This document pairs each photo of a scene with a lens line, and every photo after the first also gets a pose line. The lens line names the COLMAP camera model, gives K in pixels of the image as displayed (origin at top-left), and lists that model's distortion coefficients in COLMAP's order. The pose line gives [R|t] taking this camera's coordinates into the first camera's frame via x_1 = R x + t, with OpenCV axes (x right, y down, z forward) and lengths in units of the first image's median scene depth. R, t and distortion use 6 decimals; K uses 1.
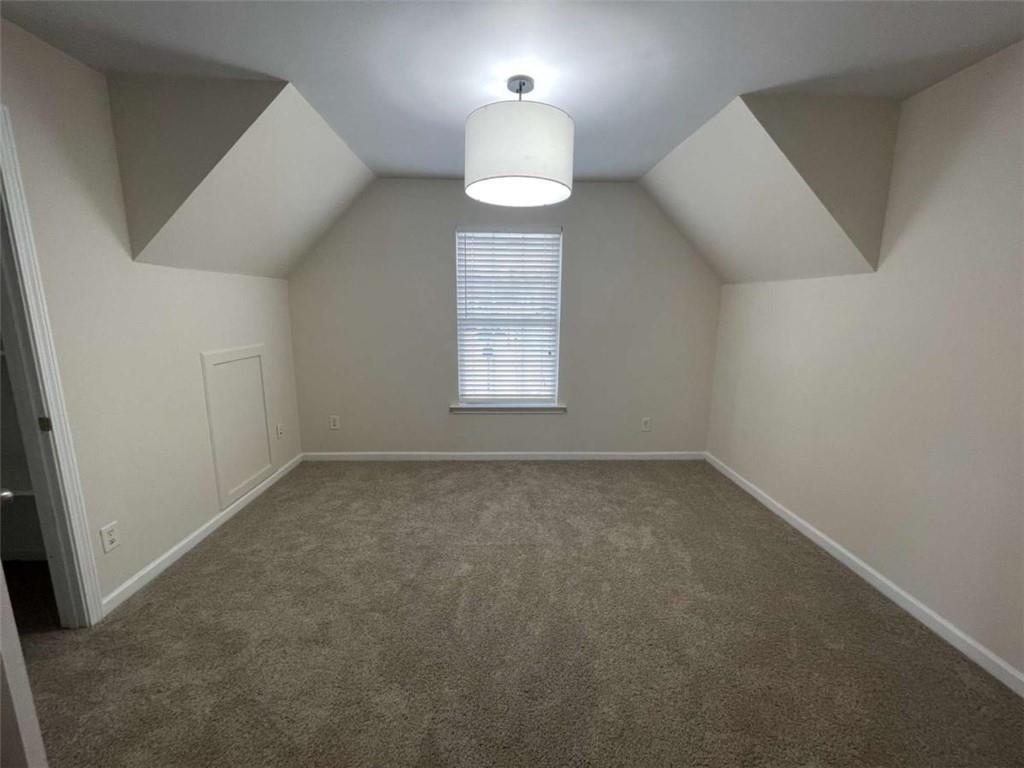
lens RADIAL K [[412.3, 0, 505.9], [0, 412.3, 384.4], [0, 0, 1]] dist [0.015715, 0.000366]
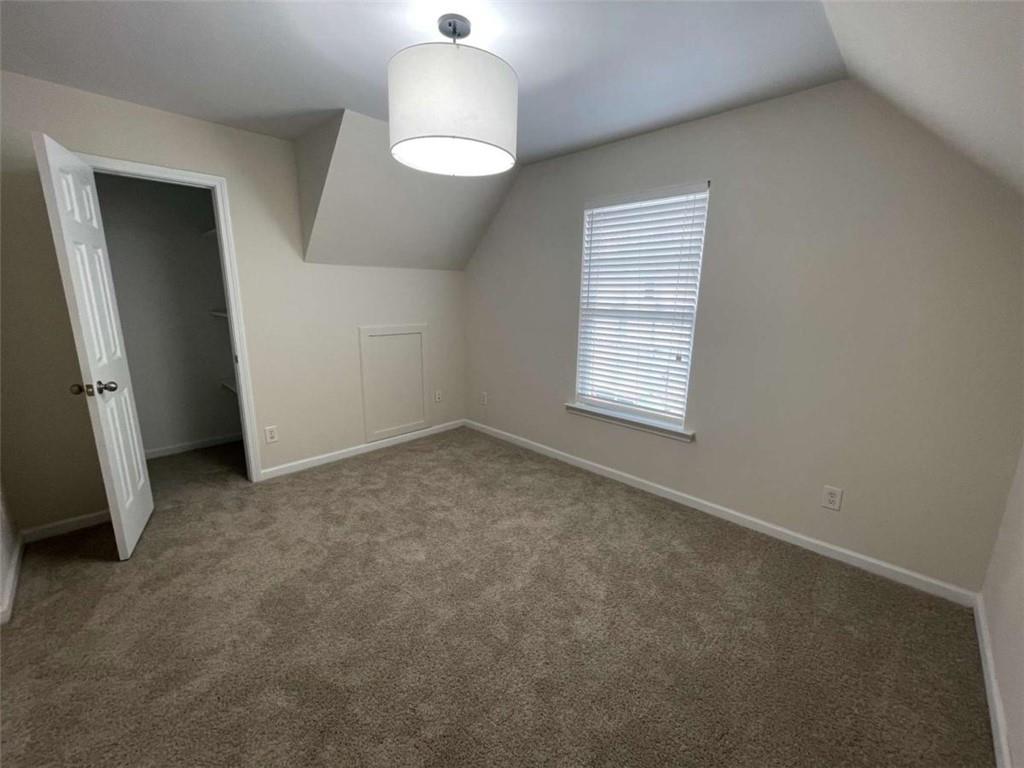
lens RADIAL K [[412.3, 0, 503.9], [0, 412.3, 383.0], [0, 0, 1]] dist [0.015715, 0.000366]
pose [[0.701243, 0.155403, -0.695779, 0.431448], [-0.141141, 0.986898, 0.078176, -0.047976], [0.698812, 0.043382, 0.713989, 0.264181]]
